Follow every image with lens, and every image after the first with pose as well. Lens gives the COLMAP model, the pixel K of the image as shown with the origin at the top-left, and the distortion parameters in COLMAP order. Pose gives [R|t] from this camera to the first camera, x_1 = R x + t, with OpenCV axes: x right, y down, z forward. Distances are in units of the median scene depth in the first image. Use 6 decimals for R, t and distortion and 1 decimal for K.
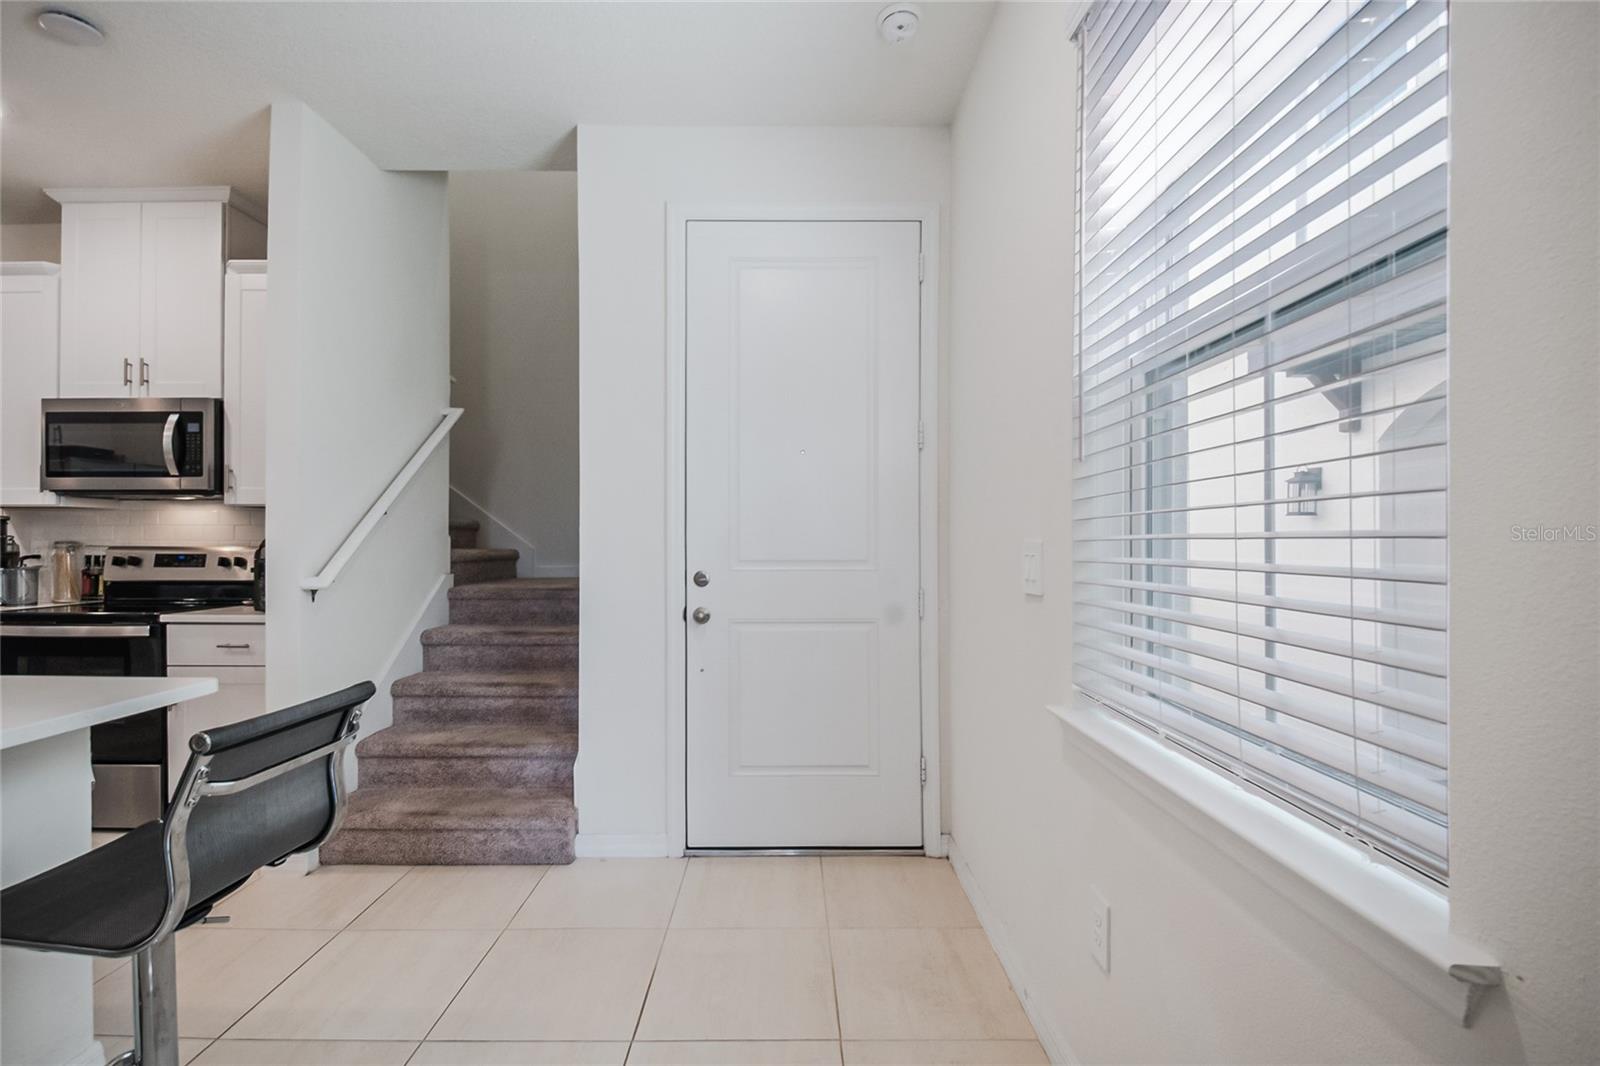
lens RADIAL K [[687.1, 0, 832.6], [0, 687.1, 546.0], [0, 0, 1]] dist [0.000060, -0.011936]
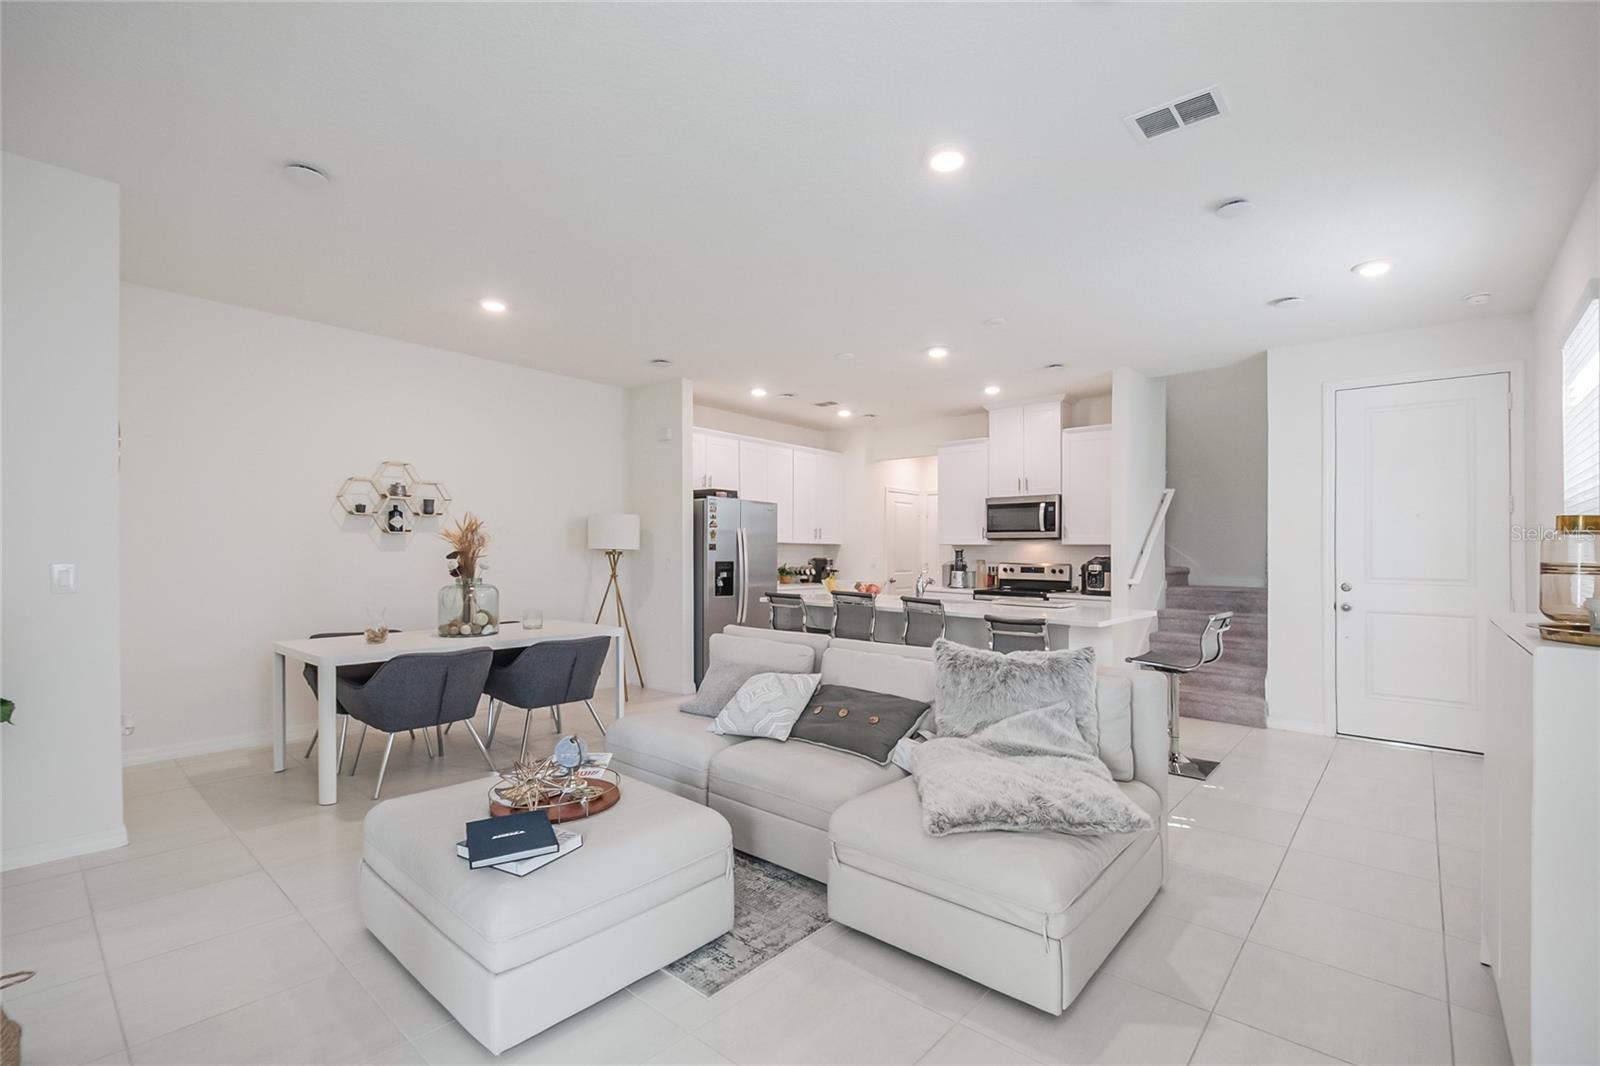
lens RADIAL K [[719.9, 0, 801.1], [0, 719.9, 542.6], [0, 0, 1]] dist [0.001472, 0.000030]
pose [[0.715656, -0.004977, -0.698435, 0.093599], [-0.011374, 0.999759, -0.018778, -0.013966], [0.698360, 0.021382, 0.715427, -1.188834]]
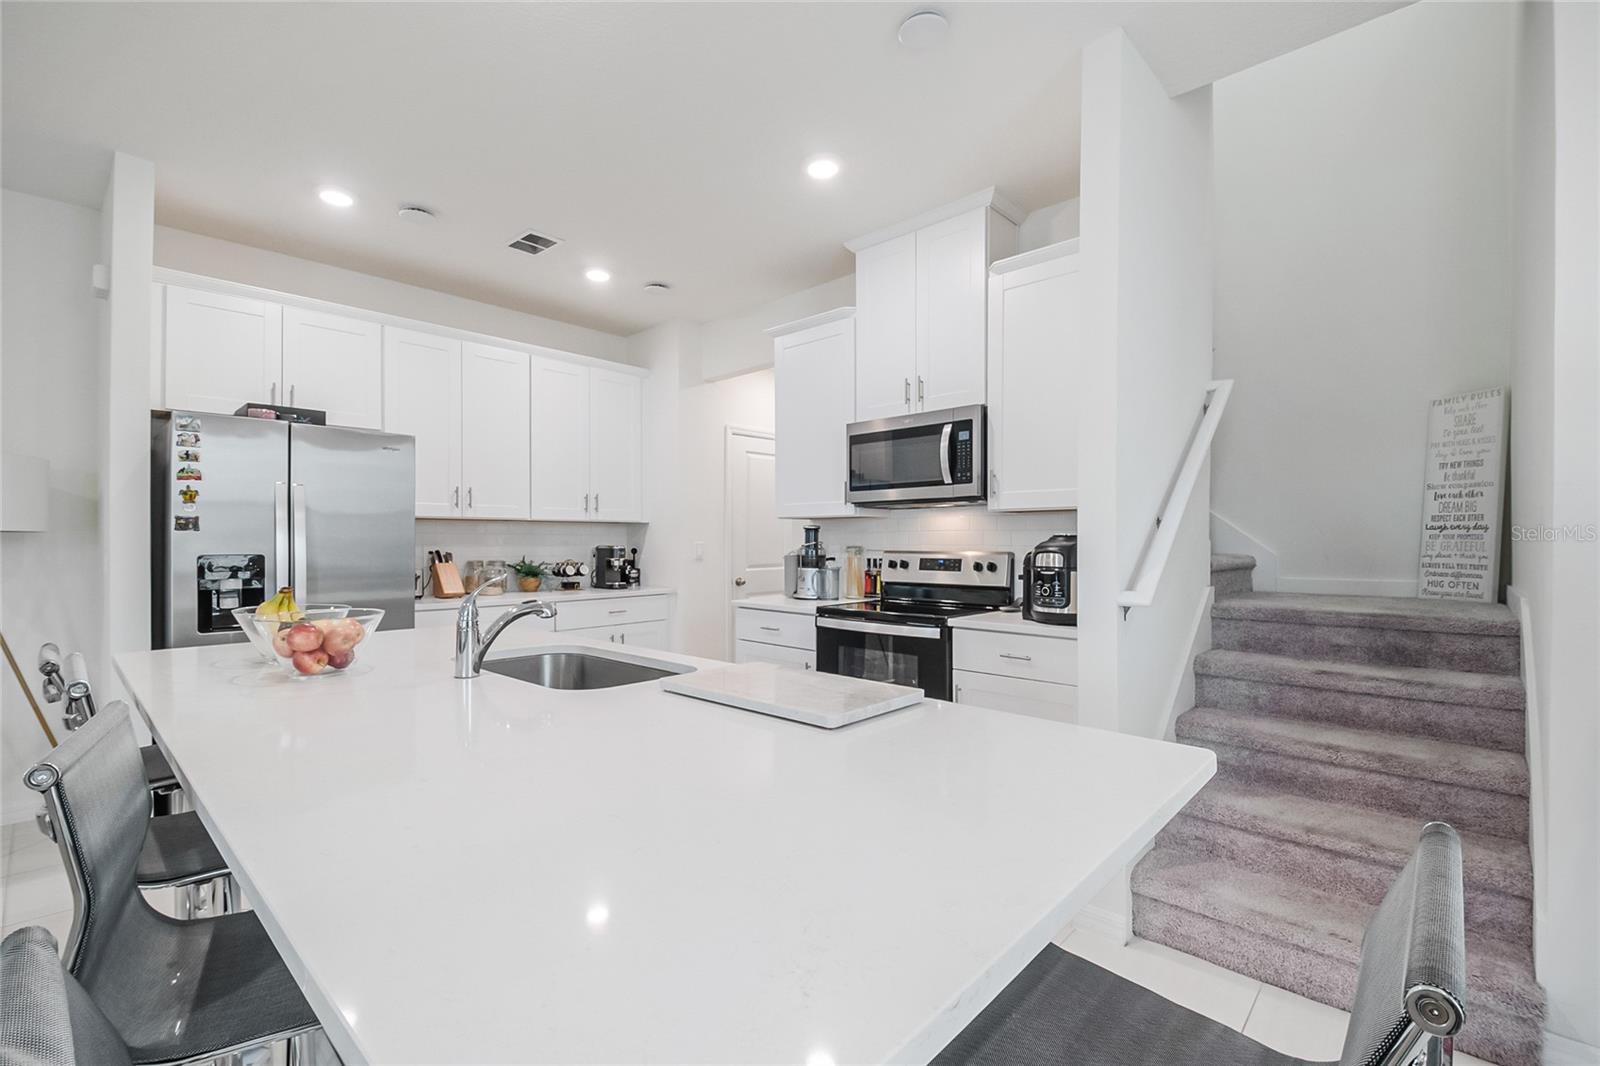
lens RADIAL K [[707.6, 0, 802.0], [0, 707.6, 543.5], [0, 0, 1]] dist [-0.019746, -0.001306]
pose [[0.692669, -0.000720, -0.721256, -0.340531], [-0.001043, 0.999997, -0.002000, -0.009530], [0.721255, 0.002138, 0.692666, 0.090013]]
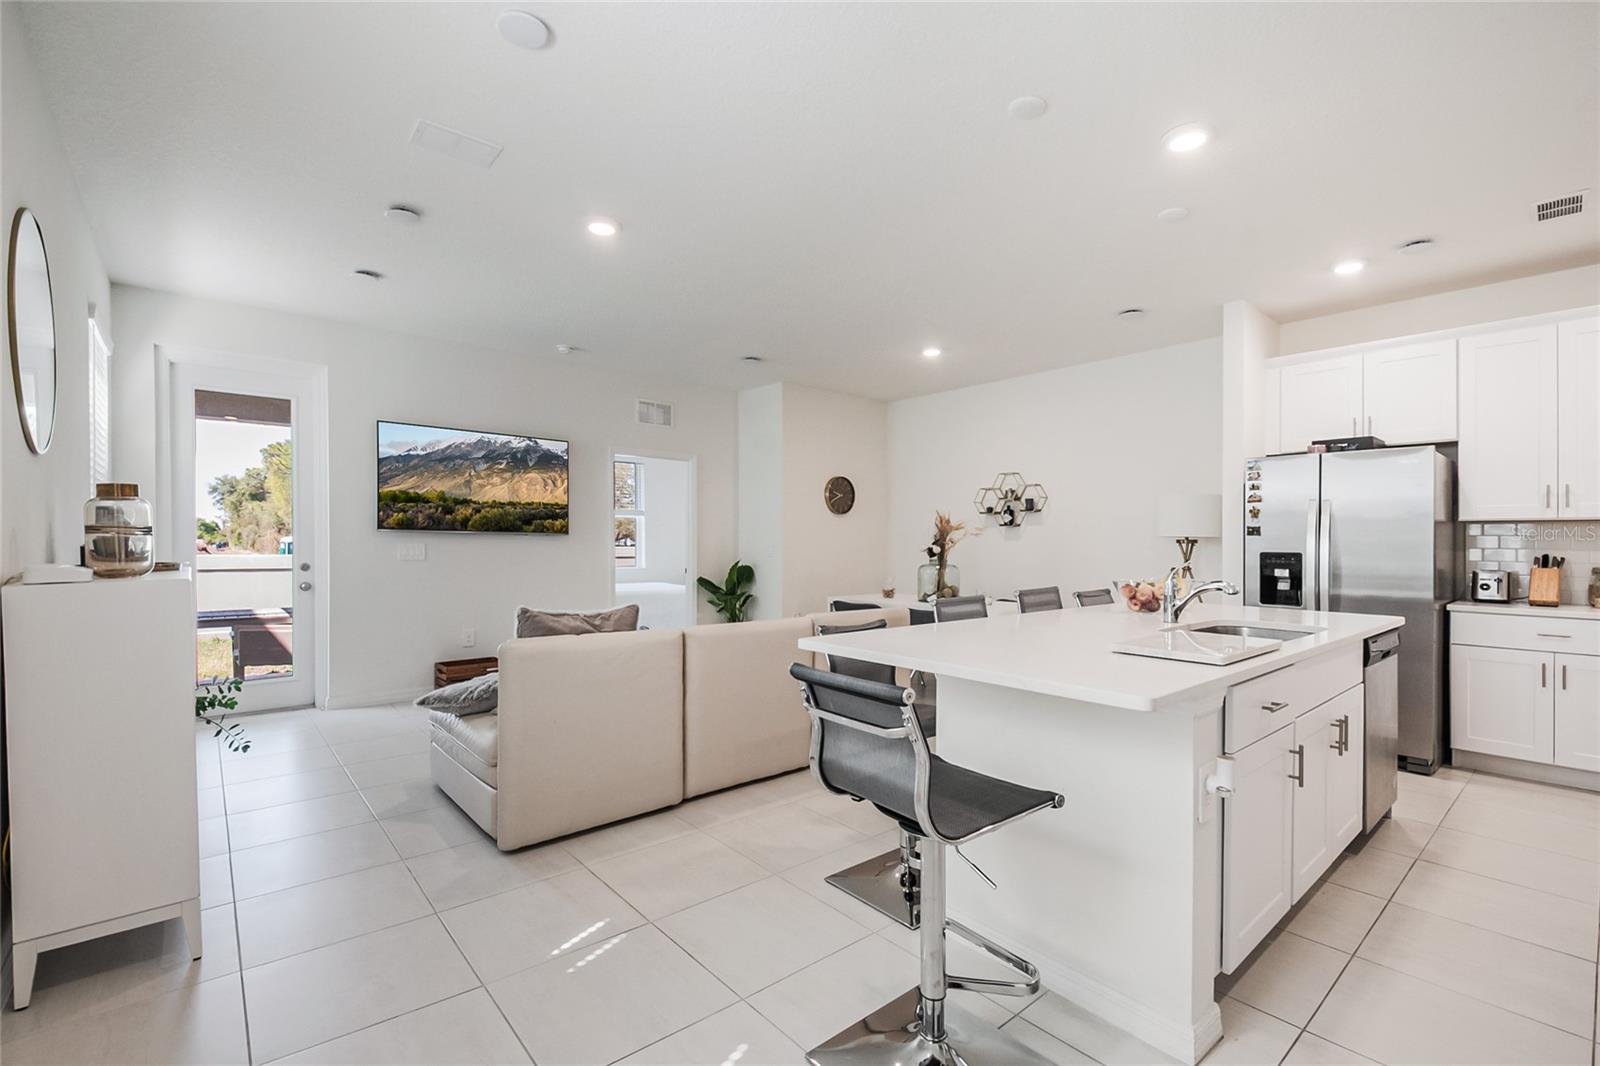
lens RADIAL K [[707.6, 0, 802.0], [0, 707.6, 543.5], [0, 0, 1]] dist [-0.019746, -0.001306]
pose [[-0.798970, -0.009618, -0.601294, 0.019519], [-0.012948, 0.999915, 0.001211, -0.002347], [0.601231, 0.008753, -0.799027, 0.746336]]
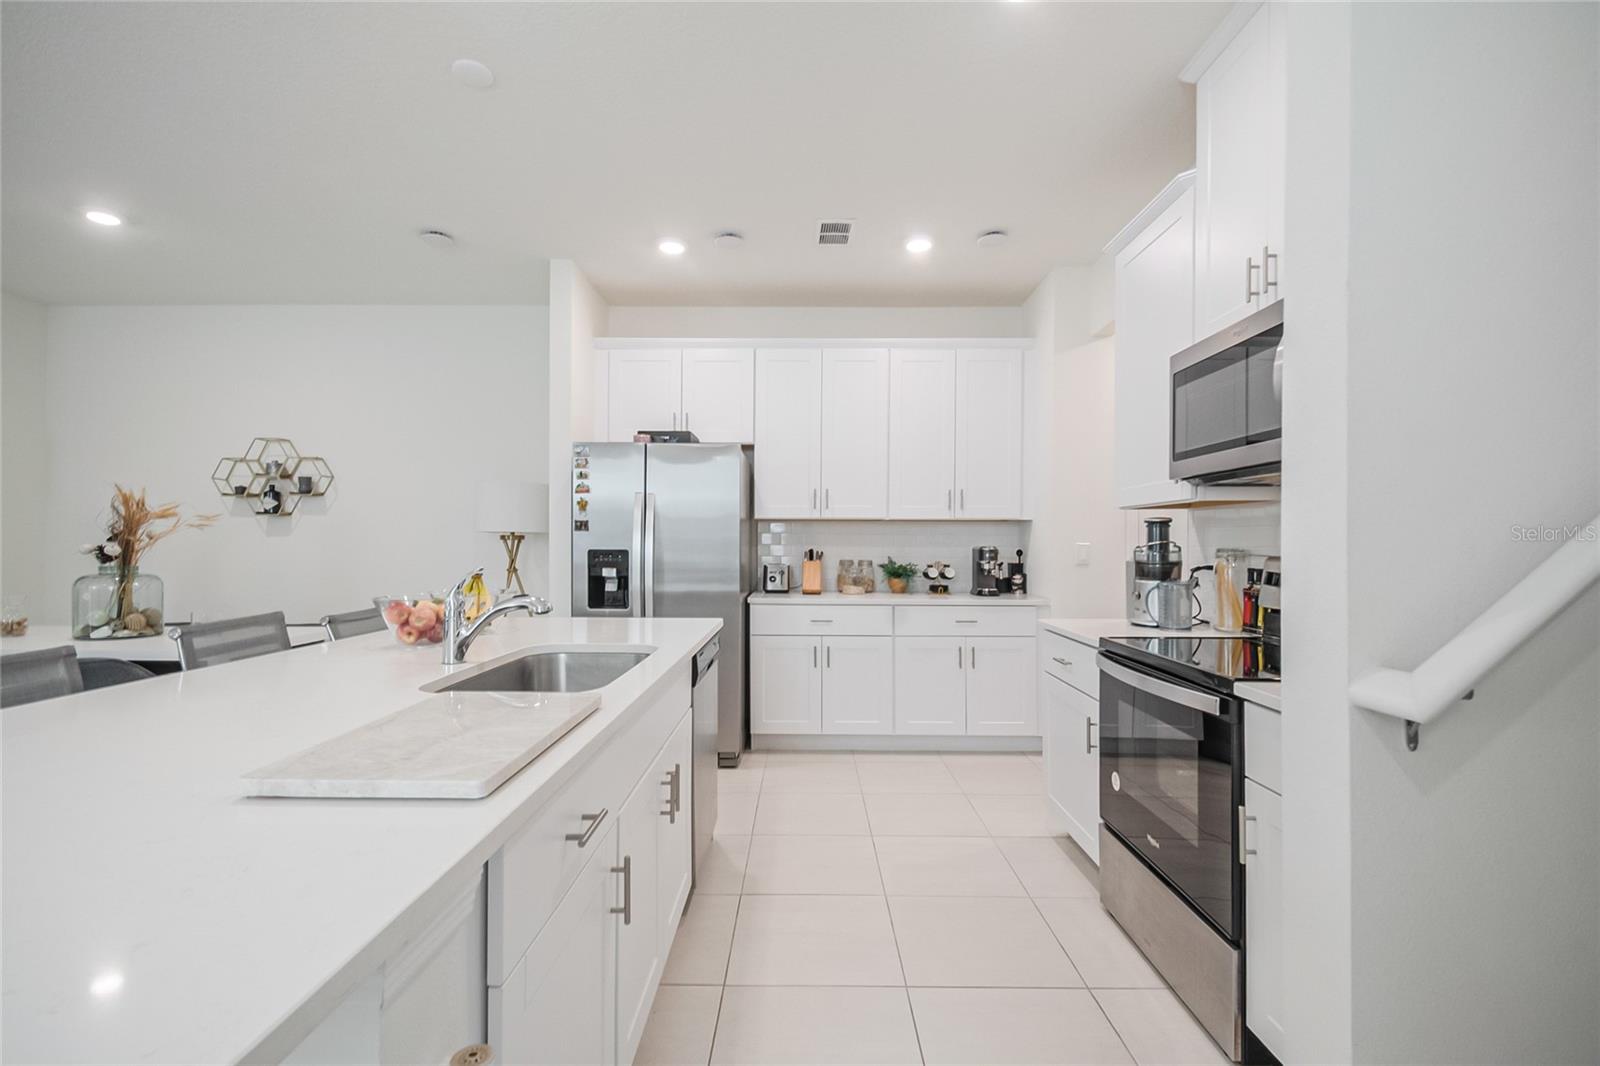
lens RADIAL K [[705.0, 0, 797.5], [0, 705.0, 542.7], [0, 0, 1]] dist [0.014480, -0.000144]
pose [[-0.071879, -0.004456, -0.997403, -0.355225], [-0.009384, 0.999949, -0.003791, -0.005974], [0.997369, 0.009087, -0.071917, 0.629782]]
